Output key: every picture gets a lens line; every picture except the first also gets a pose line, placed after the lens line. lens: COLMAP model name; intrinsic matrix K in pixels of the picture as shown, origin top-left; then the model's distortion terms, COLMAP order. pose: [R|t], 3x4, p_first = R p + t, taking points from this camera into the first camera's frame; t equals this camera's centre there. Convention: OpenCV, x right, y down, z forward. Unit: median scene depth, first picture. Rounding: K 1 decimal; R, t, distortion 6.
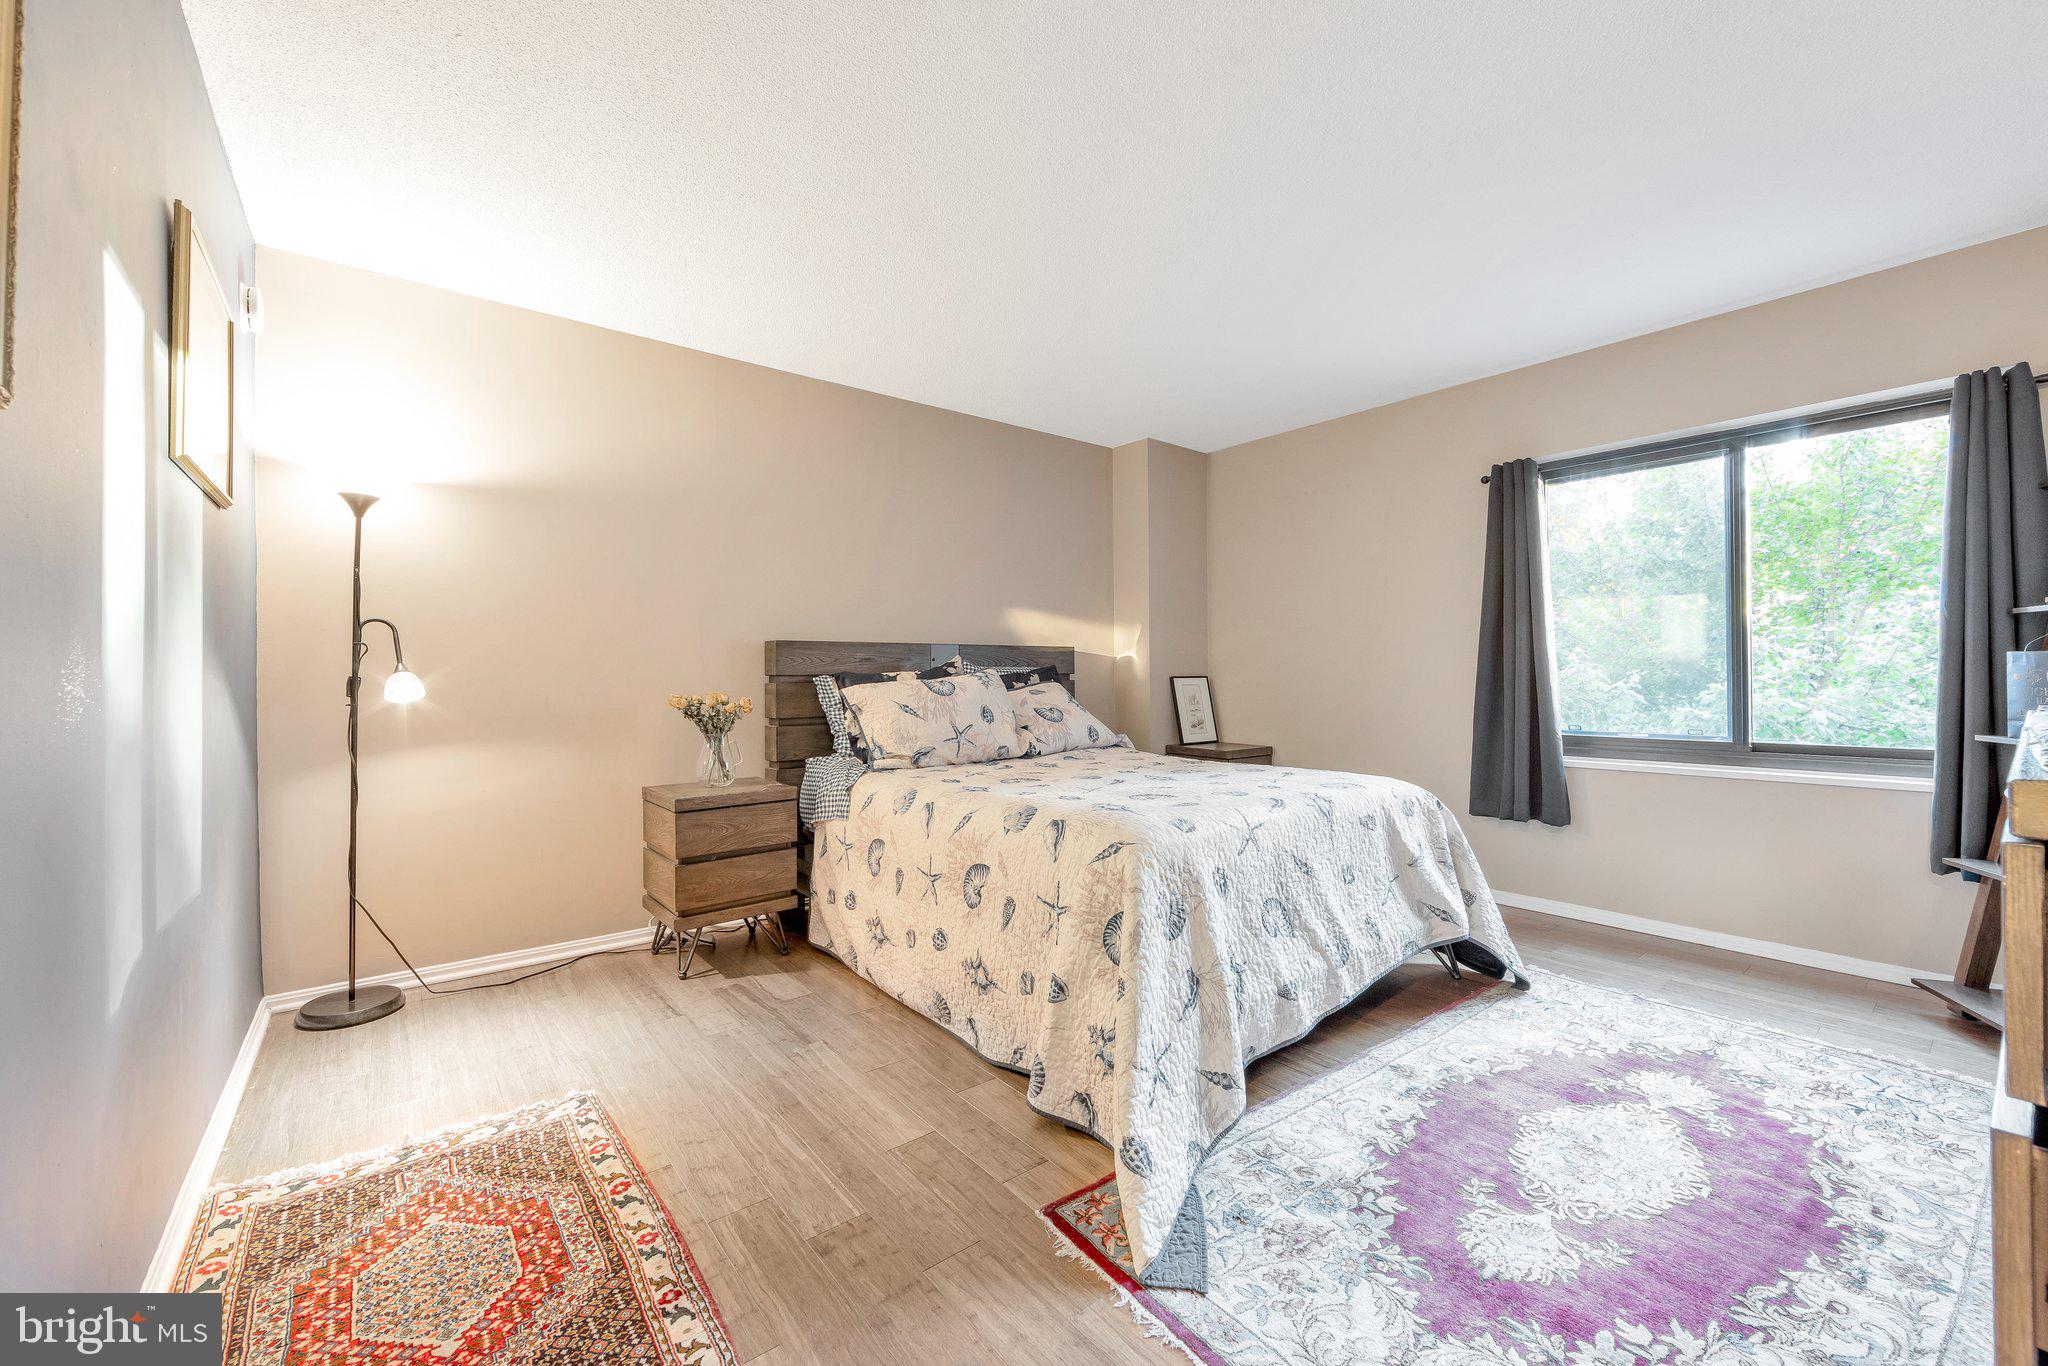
lens RADIAL K [[807.6, 0, 1017.2], [0, 807.6, 688.4], [0, 0, 1]] dist [-0.003131, -0.000642]
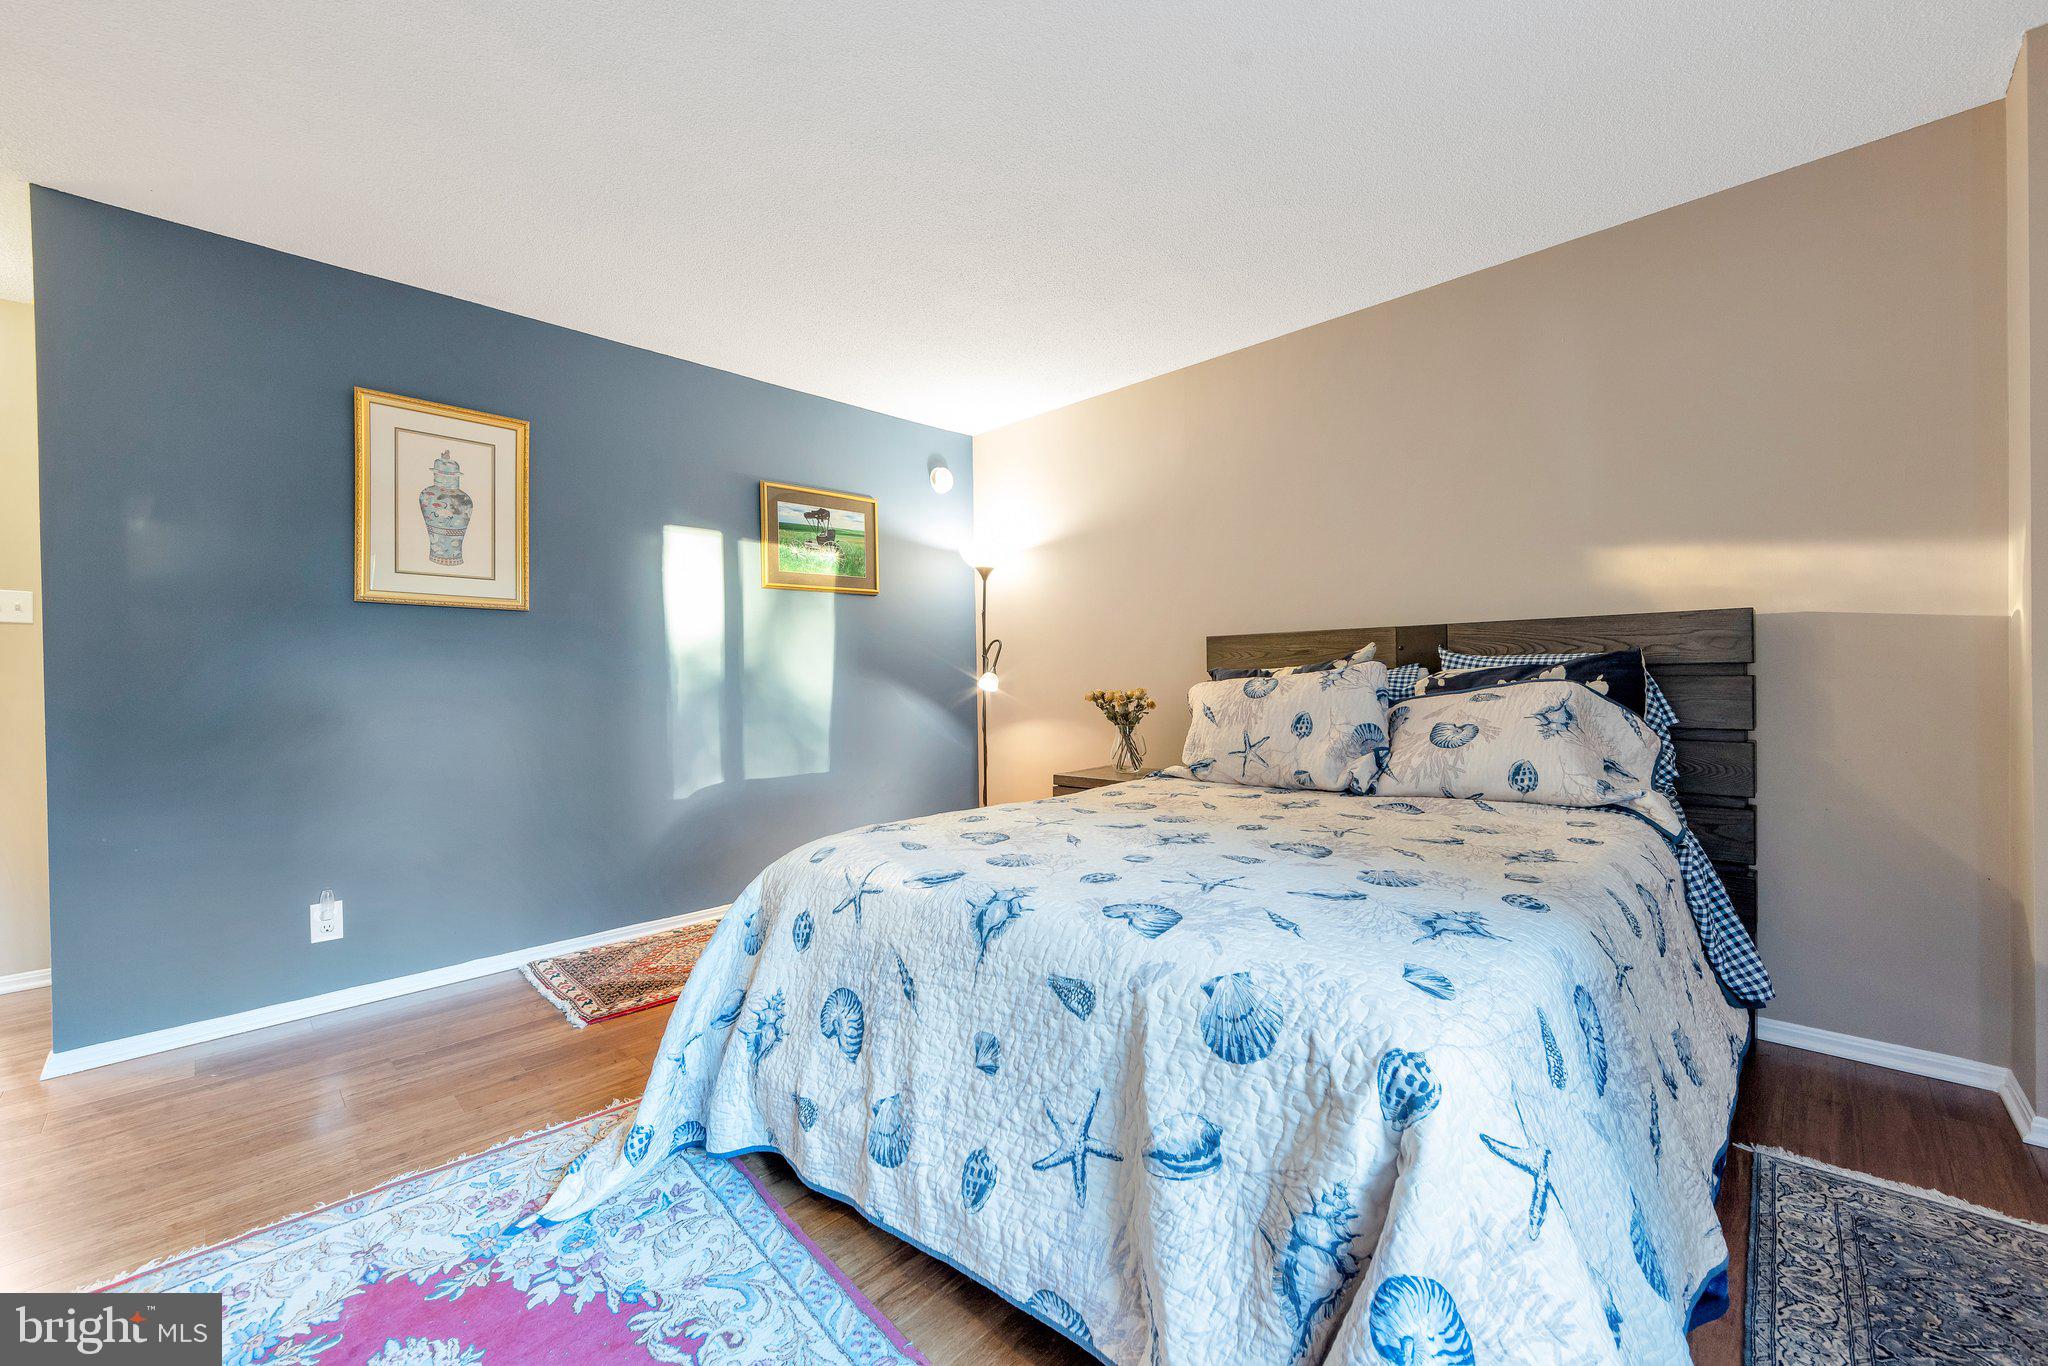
lens RADIAL K [[785.7, 0, 1023.8], [0, 785.7, 676.0], [0, 0, 1]] dist [-0.000265, 0.000001]
pose [[0.135400, 0.008111, -0.990758, 0.838914], [0.001170, 0.999964, 0.008347, -0.025649], [0.990790, -0.002290, 0.135385, 0.854608]]
